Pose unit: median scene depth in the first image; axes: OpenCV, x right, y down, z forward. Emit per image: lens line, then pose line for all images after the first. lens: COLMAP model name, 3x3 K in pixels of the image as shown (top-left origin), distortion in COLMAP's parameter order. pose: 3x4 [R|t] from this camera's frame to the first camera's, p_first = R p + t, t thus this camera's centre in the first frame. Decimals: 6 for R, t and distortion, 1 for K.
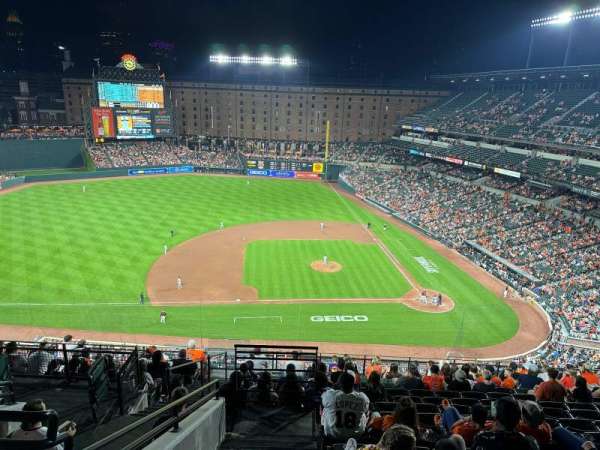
lens RADIAL K [[414.8, 0, 302.7], [0, 414.8, 228.3], [0, 0, 1]] dist [0.076802, -0.114067]
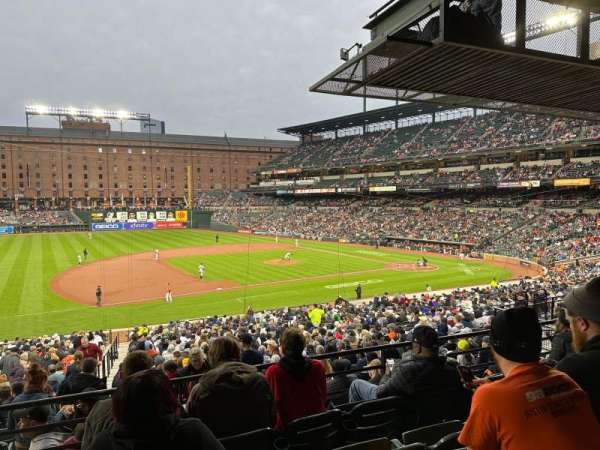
lens RADIAL K [[414.8, 0, 302.7], [0, 414.8, 228.3], [0, 0, 1]] dist [0.076802, -0.114067]
pose [[0.895193, -0.075654, 0.439211, -0.182984], [0.169971, 0.968958, -0.179529, 0.126132], [-0.411995, 0.235366, 0.880263, 0.142984]]
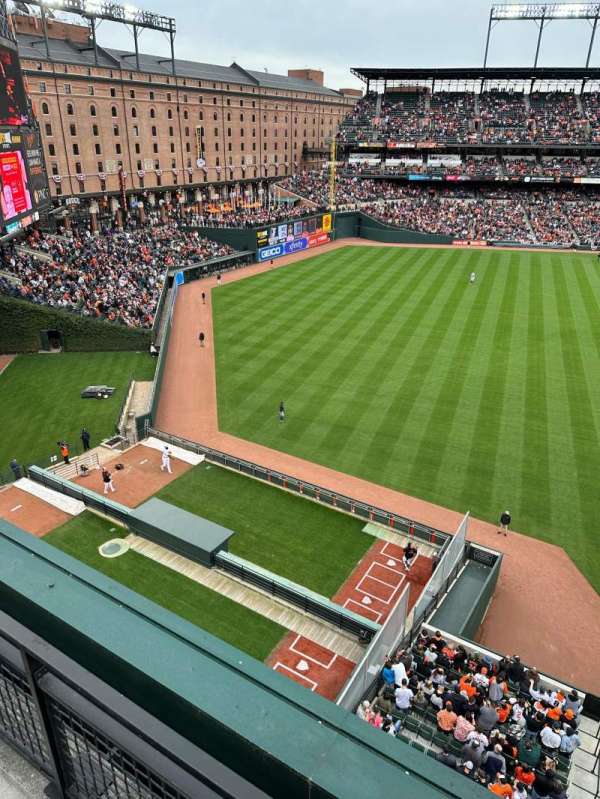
lens RADIAL K [[547.2, 0, 292.8], [0, 547.2, 391.5], [0, 0, 1]] dist [0.033906, -0.044345]
pose [[0.467778, -0.407093, 0.784512, -1.015495], [0.265411, 0.911345, 0.314653, -0.267522], [-0.843054, 0.061030, 0.534355, 0.909464]]
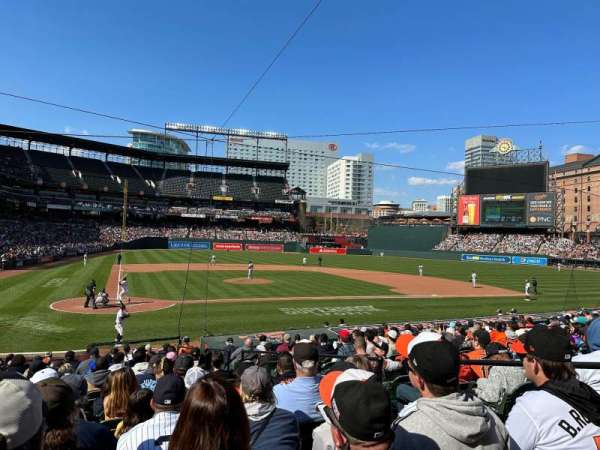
lens RADIAL K [[417.0, 0, 304.9], [0, 417.0, 224.6], [0, 0, 1]] dist [0.117406, -0.170994]
pose [[0.303033, -0.066289, -0.950672, 0.462667], [-0.300619, 0.939994, -0.161368, 0.065444], [0.904322, 0.334690, 0.264922, 0.592609]]
